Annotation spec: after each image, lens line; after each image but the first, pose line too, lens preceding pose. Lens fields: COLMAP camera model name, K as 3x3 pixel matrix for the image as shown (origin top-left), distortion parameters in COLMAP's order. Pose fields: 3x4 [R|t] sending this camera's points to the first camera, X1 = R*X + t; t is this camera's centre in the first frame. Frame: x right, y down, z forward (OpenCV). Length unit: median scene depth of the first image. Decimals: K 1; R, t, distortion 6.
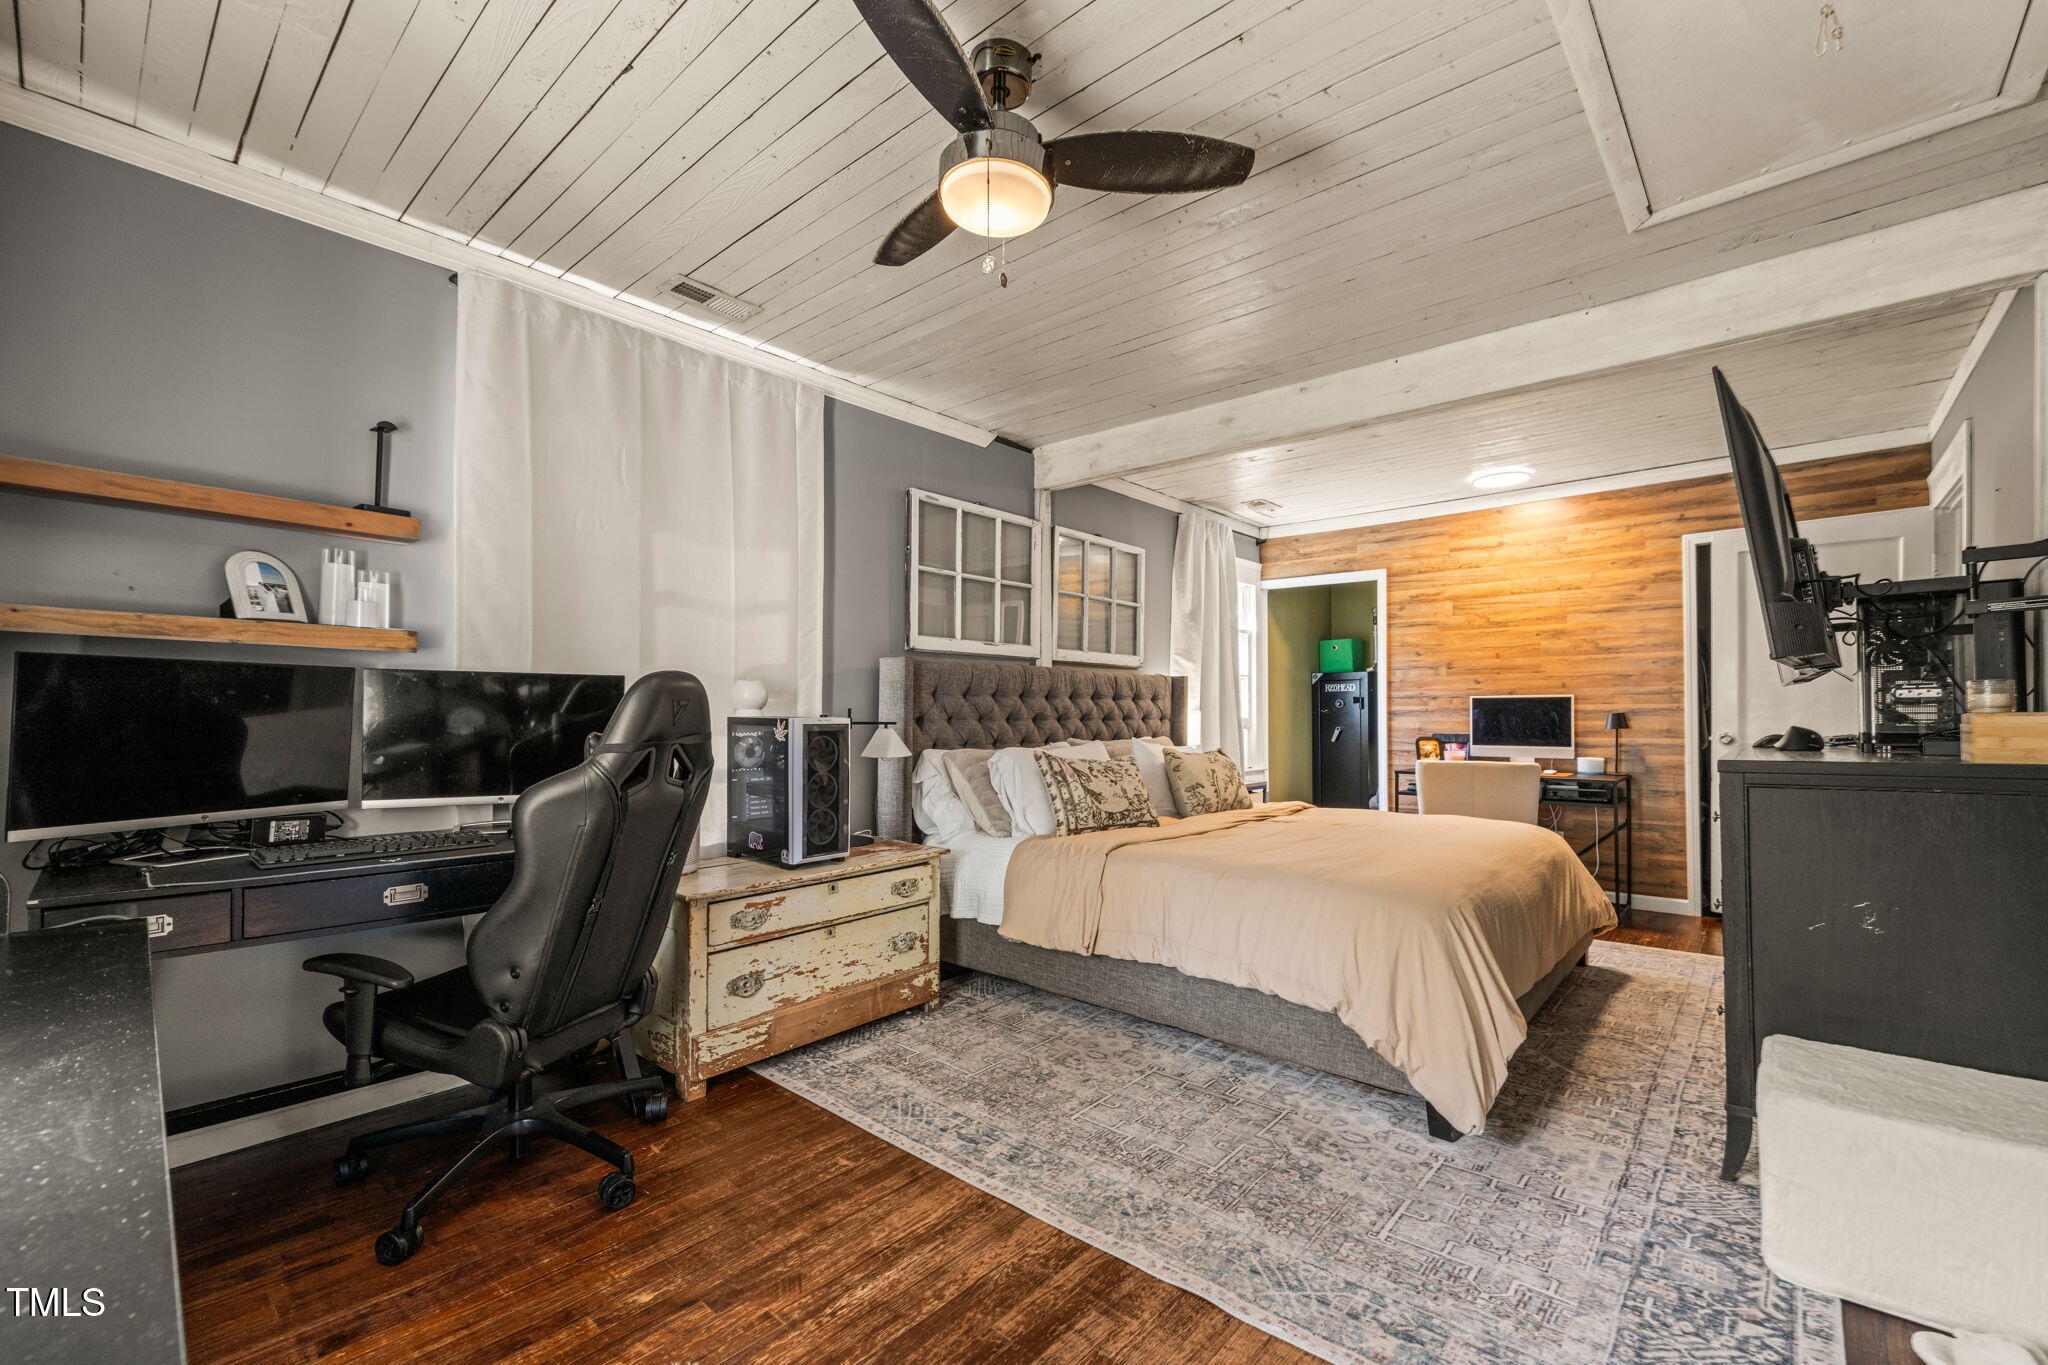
lens RADIAL K [[835.5, 0, 1024.8], [0, 835.5, 699.4], [0, 0, 1]] dist [-0.000289, -0.000309]
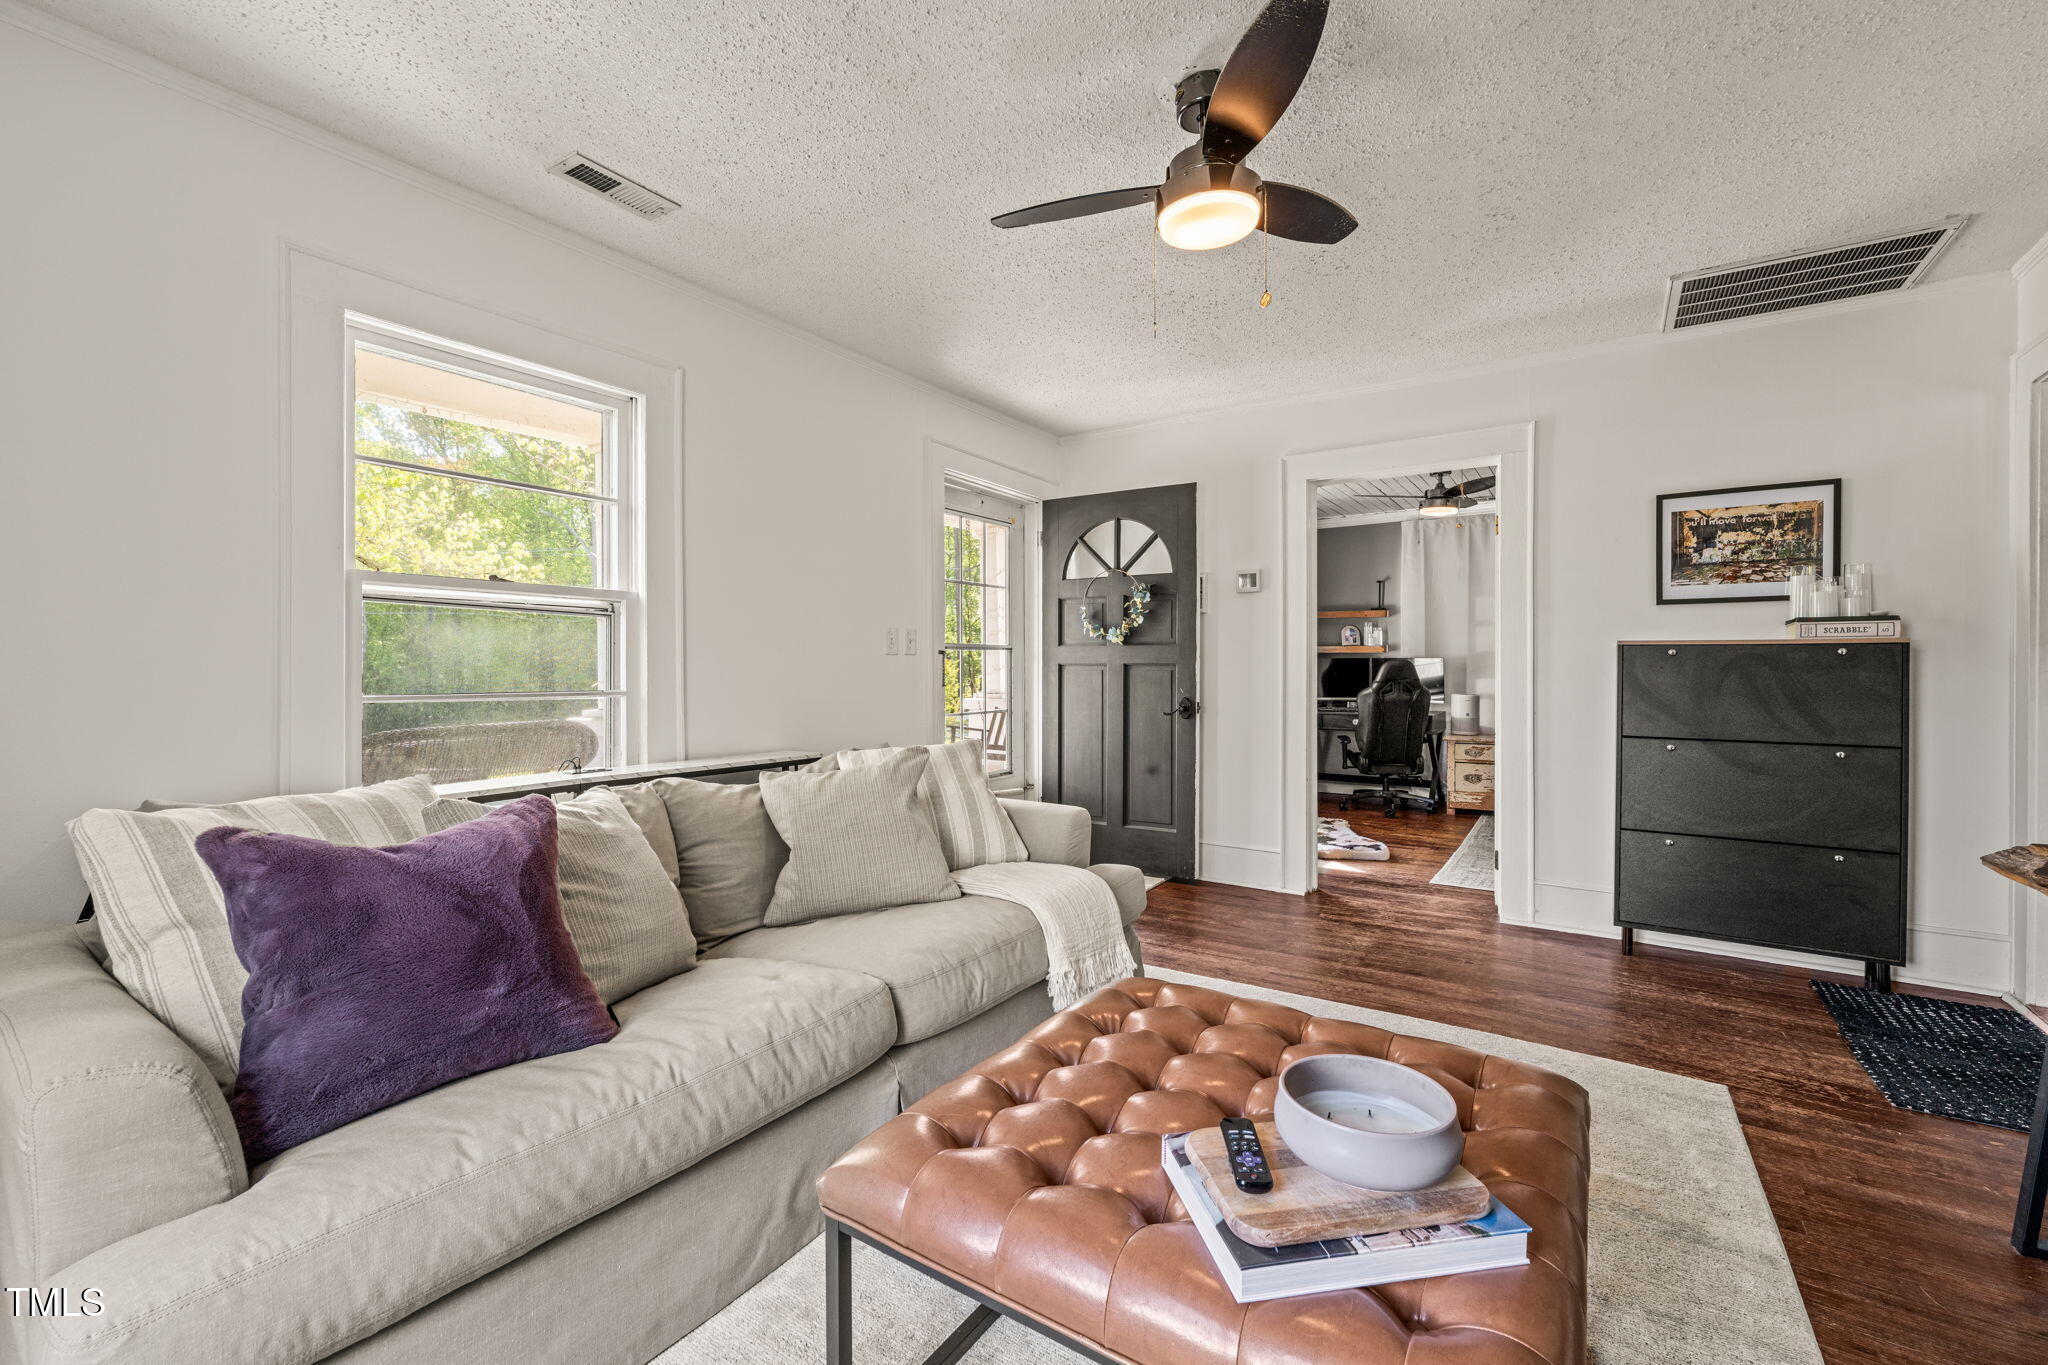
lens RADIAL K [[835.5, 0, 1026.0], [0, 835.5, 677.9], [0, 0, 1]] dist [-0.000289, -0.000309]
pose [[0.116279, 0.004248, -0.993208, 2.110982], [0.022563, 0.999721, 0.006917, -0.013490], [0.992960, -0.023214, 0.116151, -0.665845]]
